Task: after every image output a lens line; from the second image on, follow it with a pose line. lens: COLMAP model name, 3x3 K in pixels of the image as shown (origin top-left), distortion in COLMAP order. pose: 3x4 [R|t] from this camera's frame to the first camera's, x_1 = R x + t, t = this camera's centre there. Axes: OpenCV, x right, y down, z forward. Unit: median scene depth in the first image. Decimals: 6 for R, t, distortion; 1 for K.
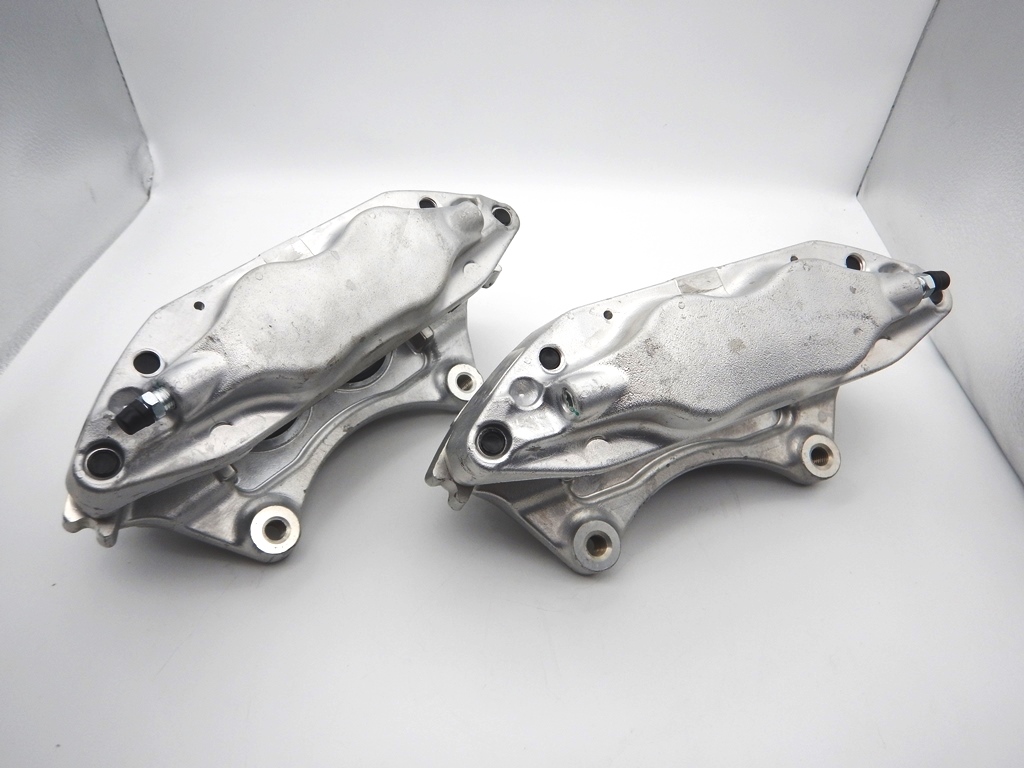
lens RADIAL K [[712.2, 0, 512.0], [0, 712.2, 384.0], [0, 0, 1]] dist [0.003973, 0.001035]
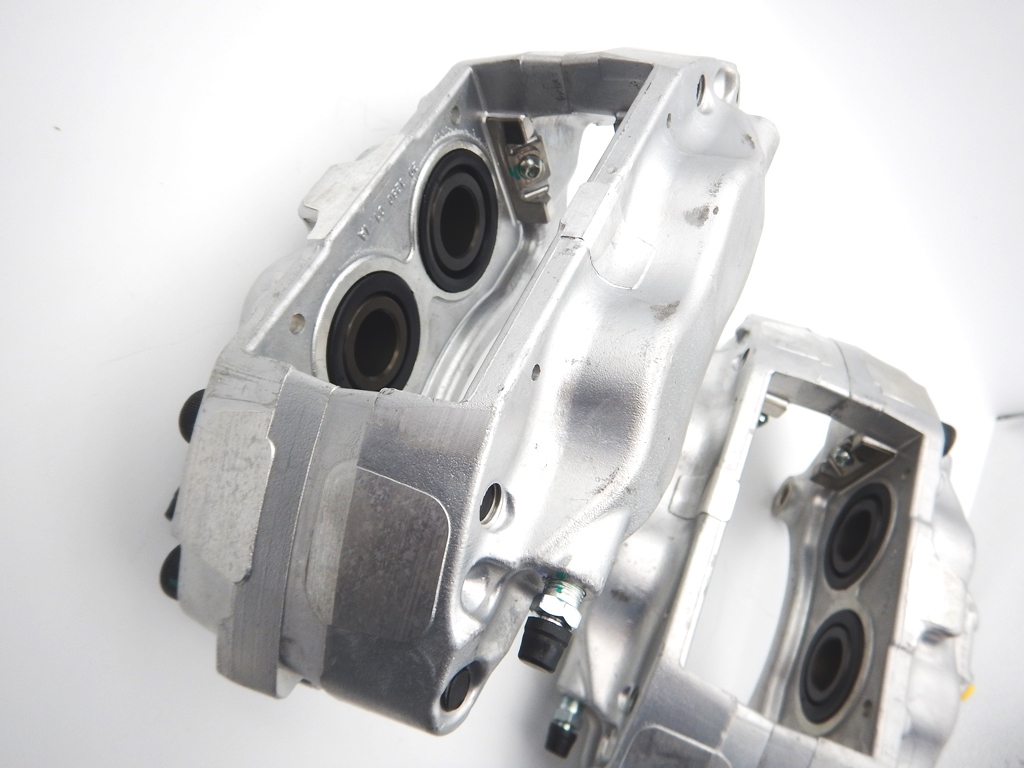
lens RADIAL K [[709.0, 0, 512.0], [0, 709.0, 384.0], [0, 0, 1]] dist [0.025450, 0.001928]
pose [[0.803062, -0.041194, 0.594469, -0.848379], [-0.323109, 0.808122, 0.492483, -0.398475], [-0.500691, -0.587573, 0.635663, 0.709096]]
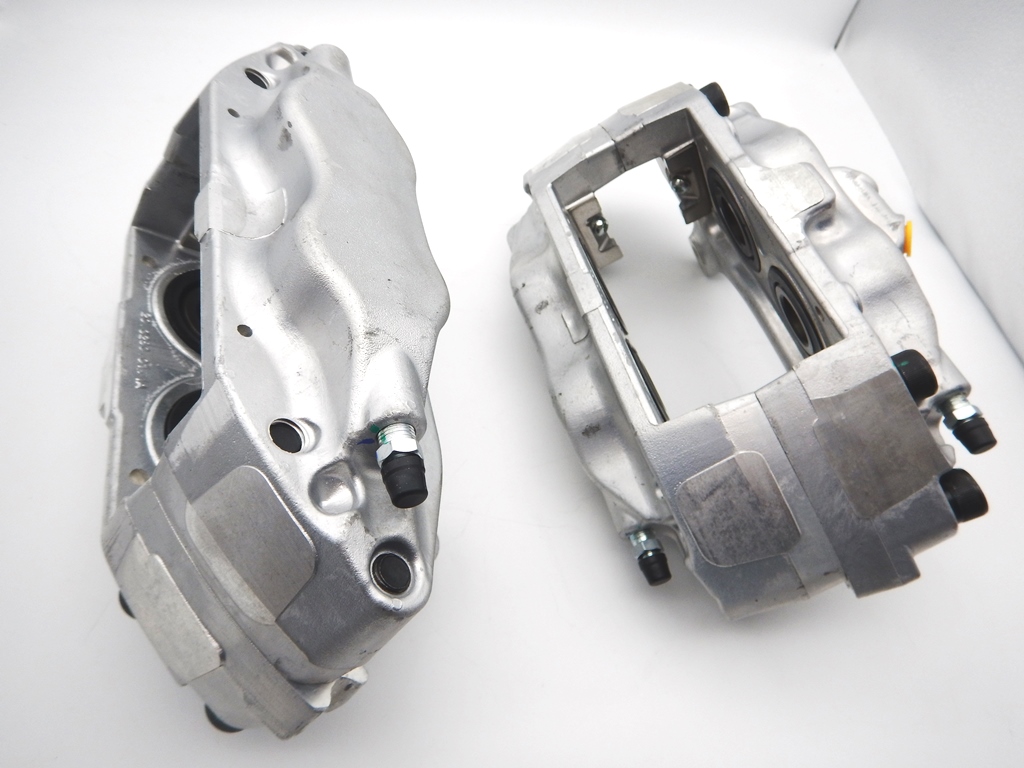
lens RADIAL K [[712.2, 0, 512.0], [0, 712.2, 384.0], [0, 0, 1]] dist [0.003973, 0.001035]
pose [[0.568566, -0.608204, 0.553913, -0.734326], [0.471188, 0.792716, 0.386760, -0.217938], [-0.674325, 0.041098, 0.737290, 0.419437]]
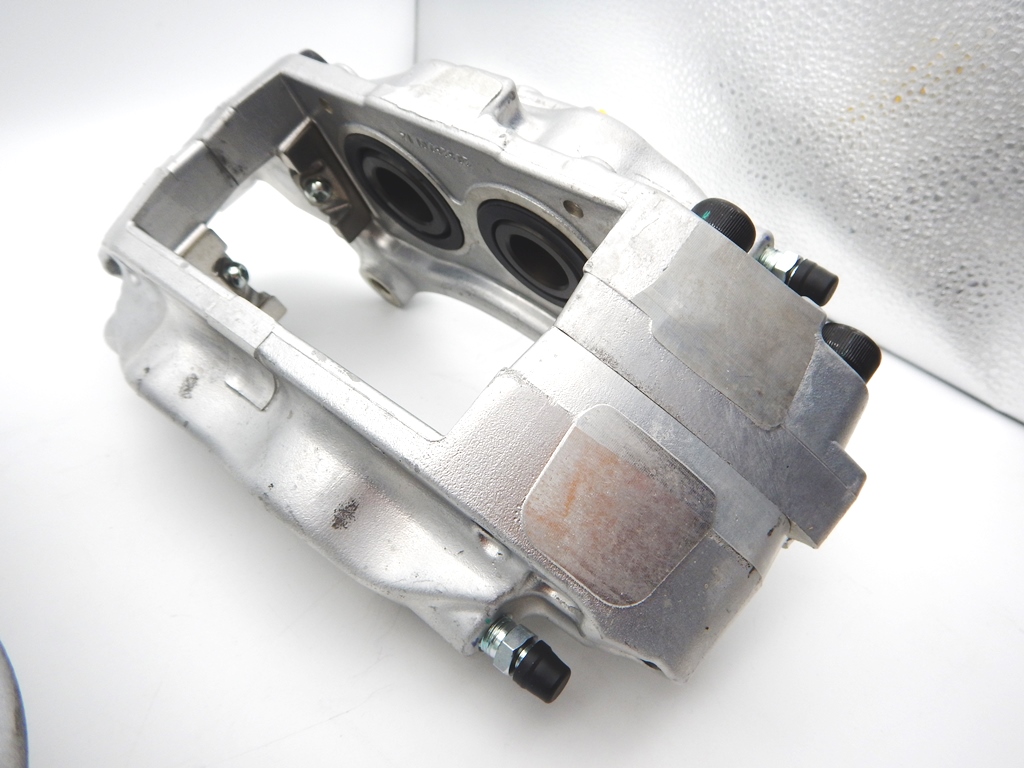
lens RADIAL K [[740.9, 0, 503.0], [0, 740.9, 378.6], [0, 0, 1]] dist [0.031252, 0.001237]
pose [[0.030287, -0.585920, 0.809803, -0.589519], [0.625826, 0.642835, 0.441707, 0.008372], [-0.779375, 0.493417, 0.386153, 0.685825]]
